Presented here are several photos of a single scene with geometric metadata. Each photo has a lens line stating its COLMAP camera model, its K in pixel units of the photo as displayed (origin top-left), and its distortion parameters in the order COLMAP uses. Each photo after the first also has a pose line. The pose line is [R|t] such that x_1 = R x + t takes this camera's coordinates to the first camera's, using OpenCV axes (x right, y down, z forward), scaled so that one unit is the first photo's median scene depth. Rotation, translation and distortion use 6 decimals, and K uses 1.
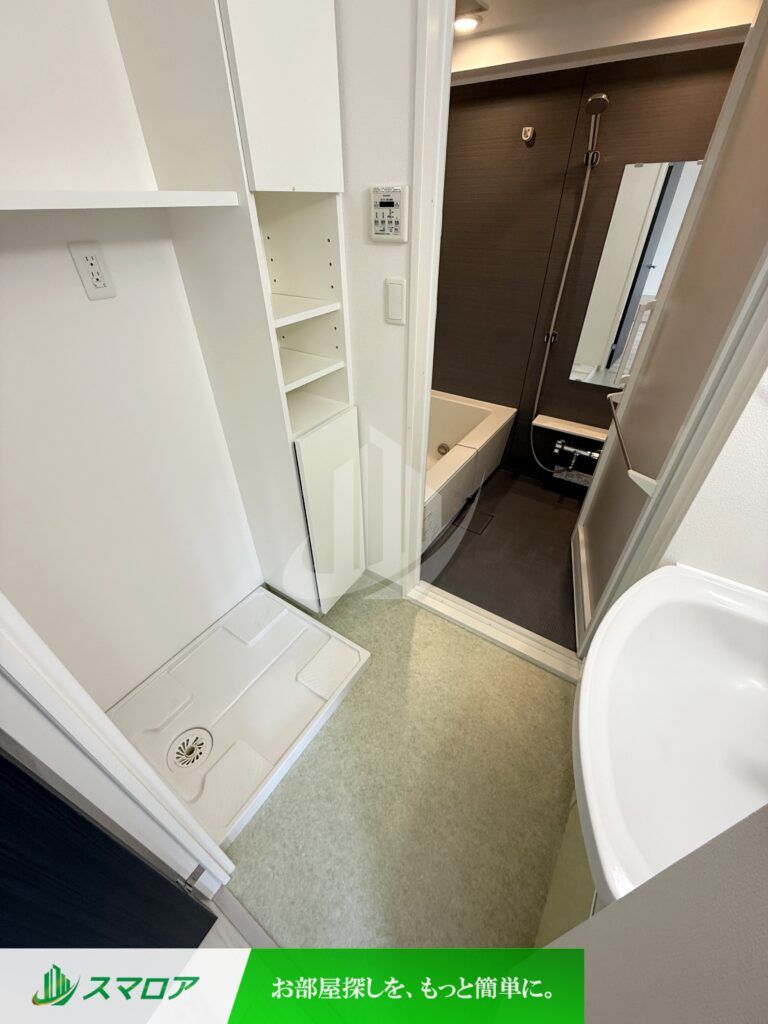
lens RADIAL K [[409.4, 0, 384.0], [0, 409.4, 511.7], [0, 0, 1]] dist [-0.000844, -0.000357]
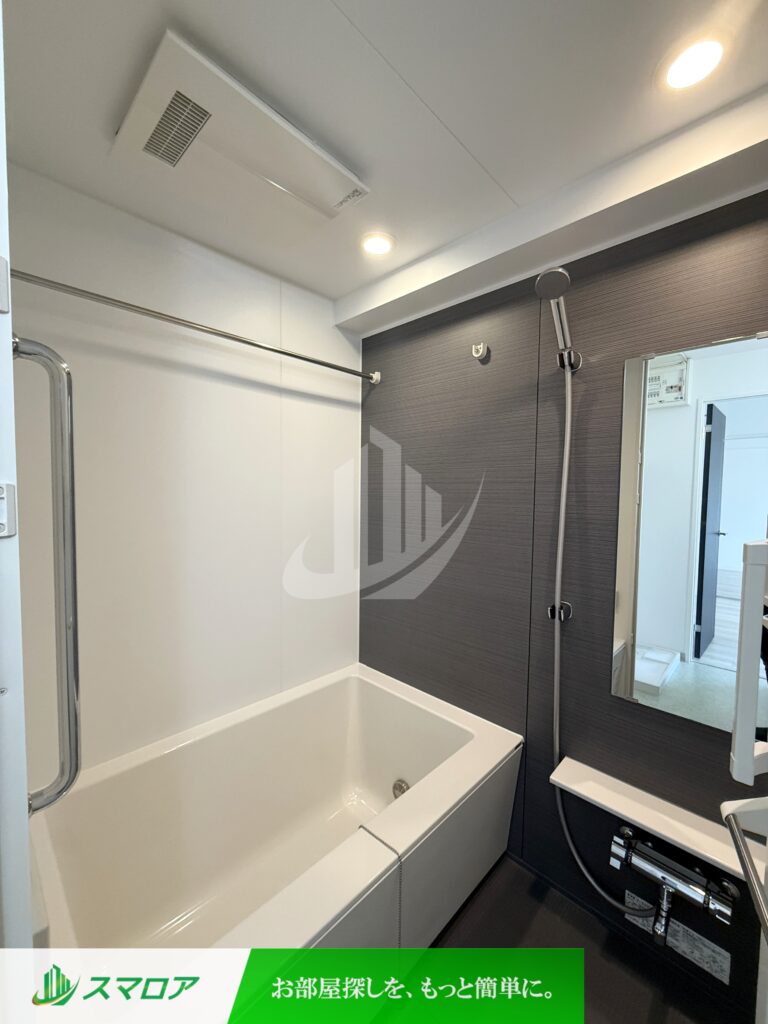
lens RADIAL K [[409.4, 0, 384.0], [0, 409.4, 511.7], [0, 0, 1]] dist [-0.000844, -0.000357]
pose [[0.984155, 0.032569, -0.174295, 0.243678], [-0.125569, 0.822038, -0.555415, -0.183056], [0.125188, 0.568501, 0.813102, 0.407126]]
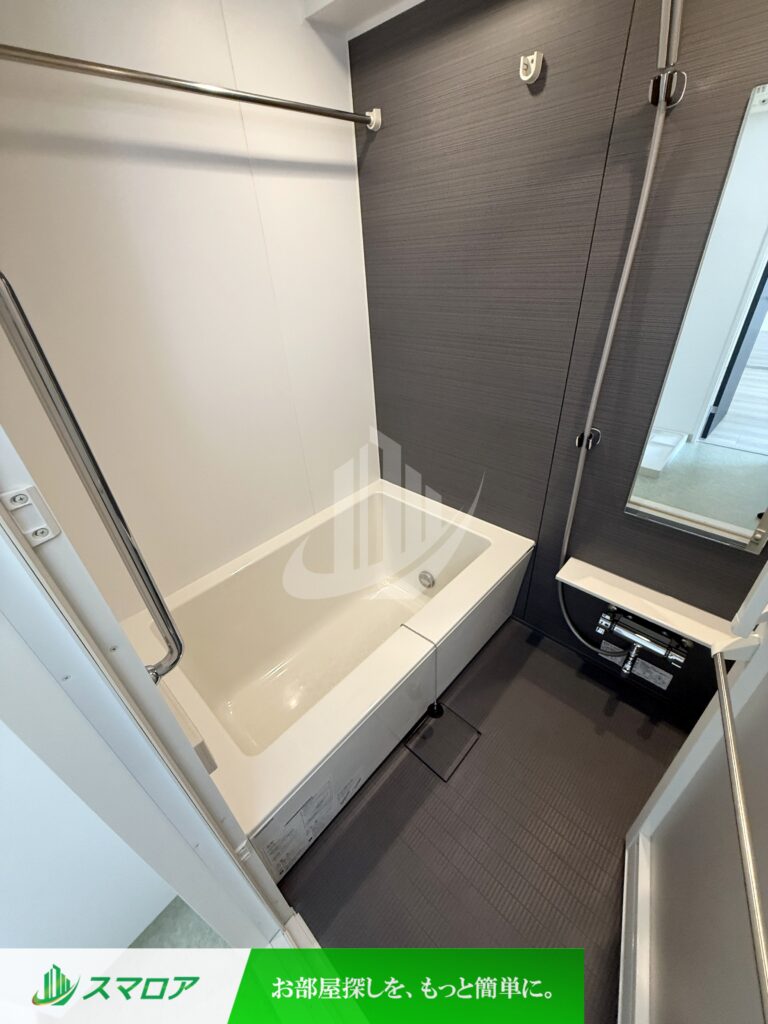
lens RADIAL K [[409.4, 0, 384.0], [0, 409.4, 511.7], [0, 0, 1]] dist [-0.000844, -0.000357]
pose [[0.985401, 0.047964, -0.163356, 0.214848], [-0.060150, 0.995698, -0.070482, -0.251971], [0.159272, 0.079279, 0.984046, 0.394248]]
